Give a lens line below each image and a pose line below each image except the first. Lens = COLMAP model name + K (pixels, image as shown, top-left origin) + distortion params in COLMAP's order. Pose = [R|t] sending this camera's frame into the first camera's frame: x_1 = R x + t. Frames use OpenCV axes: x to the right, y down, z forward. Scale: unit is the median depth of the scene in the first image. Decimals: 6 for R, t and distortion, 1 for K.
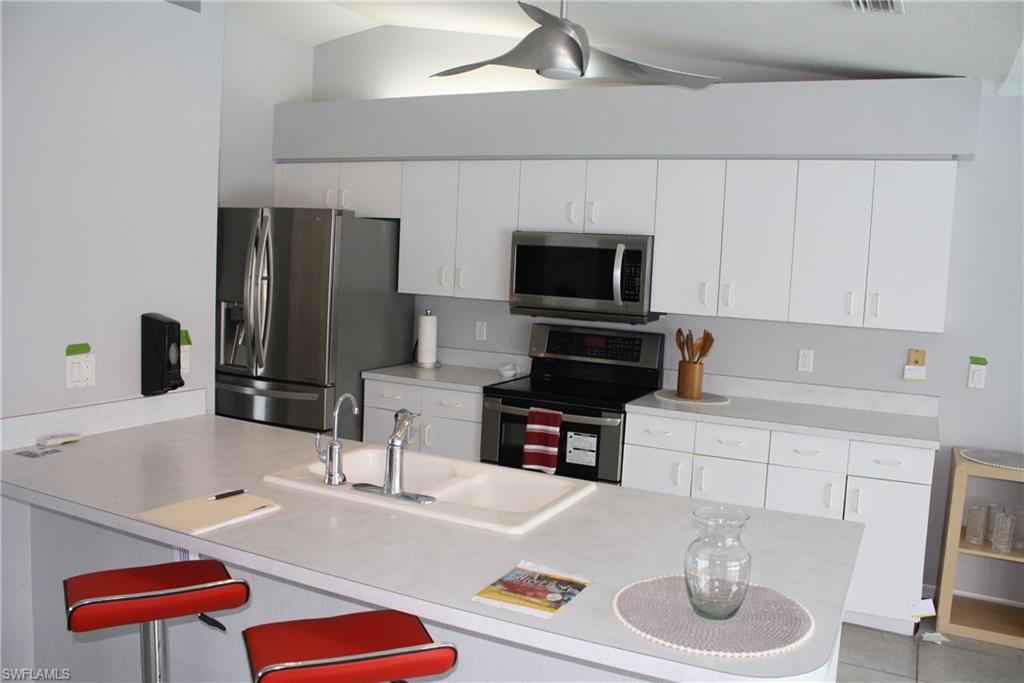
lens RADIAL K [[859.4, 0, 497.5], [0, 859.4, 342.3], [0, 0, 1]] dist [-0.141068, 0.108728]
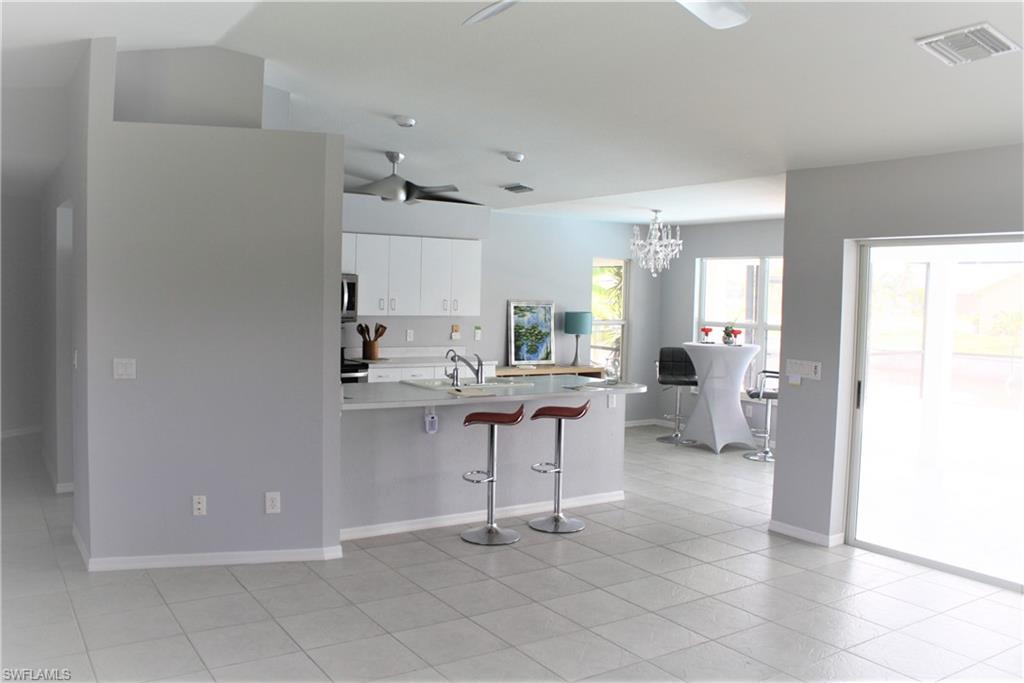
lens RADIAL K [[859.4, 0, 497.5], [0, 859.4, 342.3], [0, 0, 1]] dist [-0.141068, 0.108728]
pose [[0.501577, -0.081441, 0.861271, -1.294681], [0.090462, 0.995039, 0.041408, -0.028110], [-0.860370, 0.057143, 0.506456, -0.214921]]
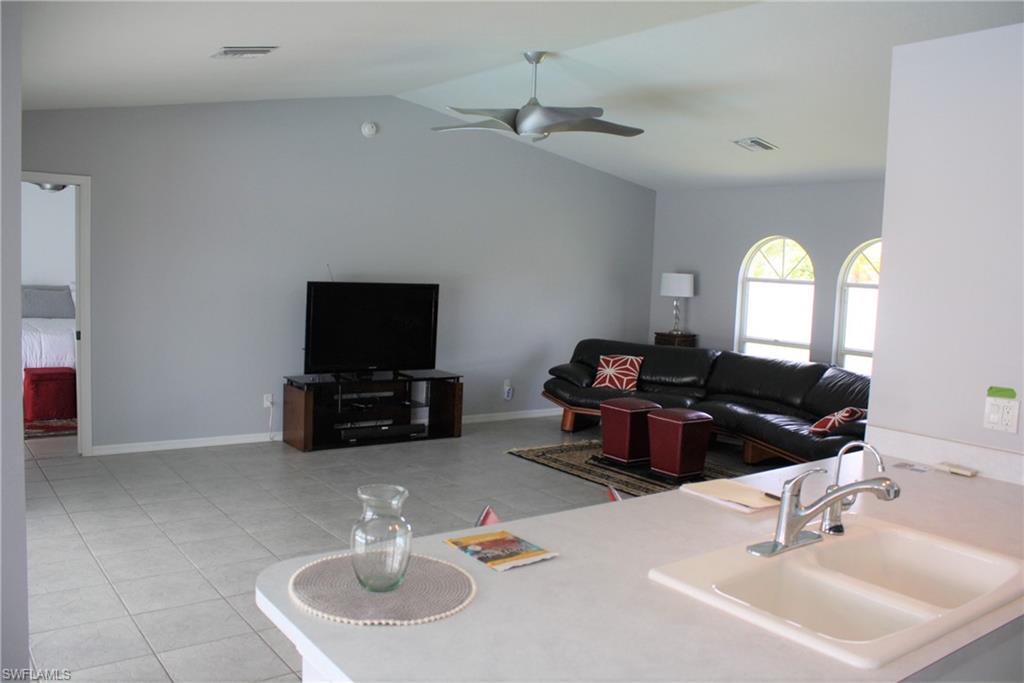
lens RADIAL K [[859.4, 0, 497.5], [0, 859.4, 342.3], [0, 0, 1]] dist [-0.141068, 0.108728]
pose [[-0.452488, 0.023257, -0.891467, 0.512998], [-0.146574, 0.984125, 0.100072, -0.048148], [0.879642, 0.175948, -0.441895, 0.700288]]
